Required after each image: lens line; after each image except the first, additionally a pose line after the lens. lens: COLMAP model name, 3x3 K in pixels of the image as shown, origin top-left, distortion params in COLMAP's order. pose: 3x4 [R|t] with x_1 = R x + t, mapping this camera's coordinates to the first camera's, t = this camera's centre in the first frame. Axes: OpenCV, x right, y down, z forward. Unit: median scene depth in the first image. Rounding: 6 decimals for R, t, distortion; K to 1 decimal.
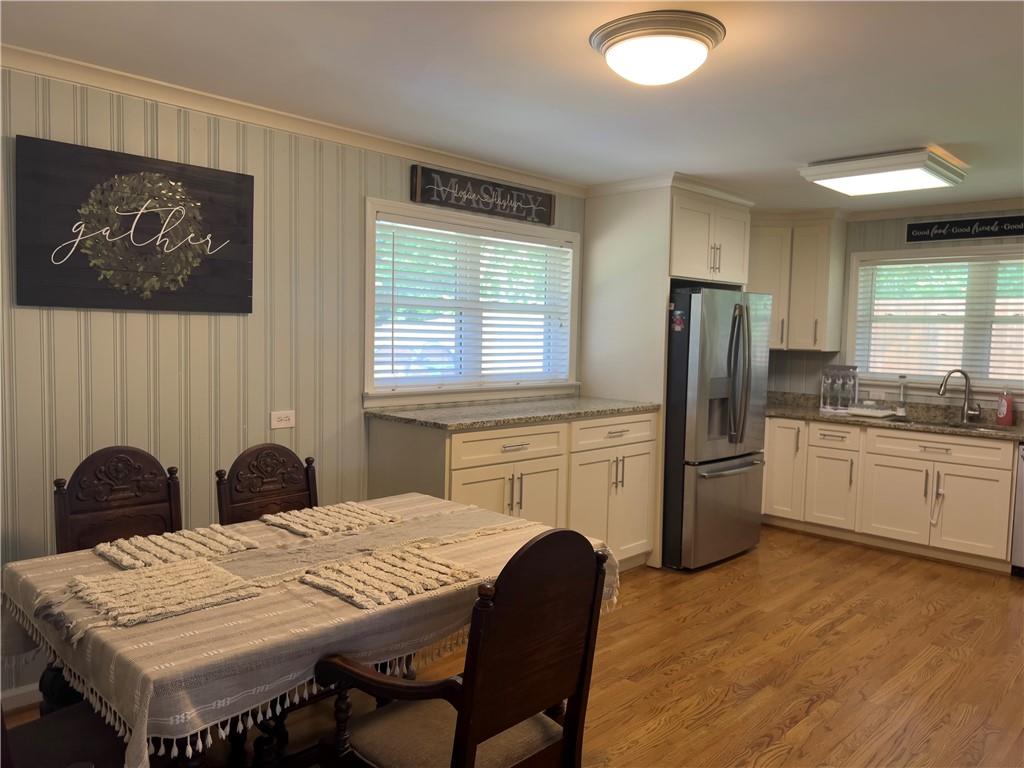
lens RADIAL K [[774.1, 0, 508.6], [0, 774.1, 391.1], [0, 0, 1]] dist [0.079668, -0.096965]
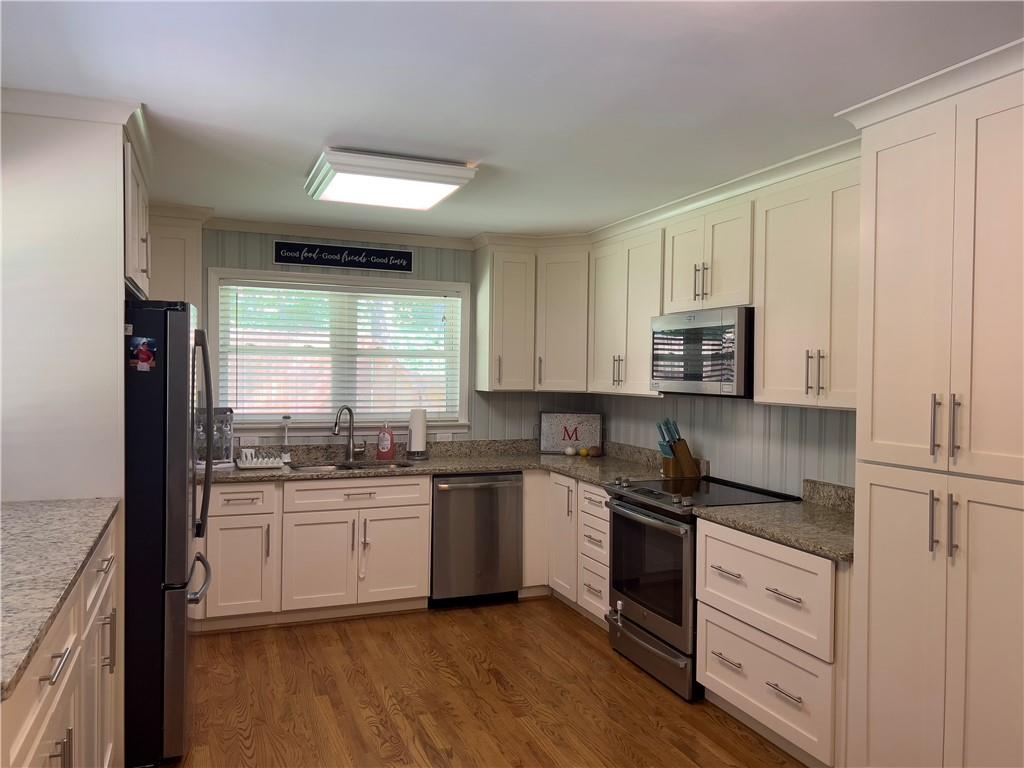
lens RADIAL K [[774.1, 0, 508.6], [0, 774.1, 391.1], [0, 0, 1]] dist [0.079668, -0.096965]
pose [[0.414930, -0.042781, 0.908847, -0.196189], [0.068320, 0.997539, 0.015764, -0.048321], [-0.907285, 0.055551, 0.416832, 0.457826]]
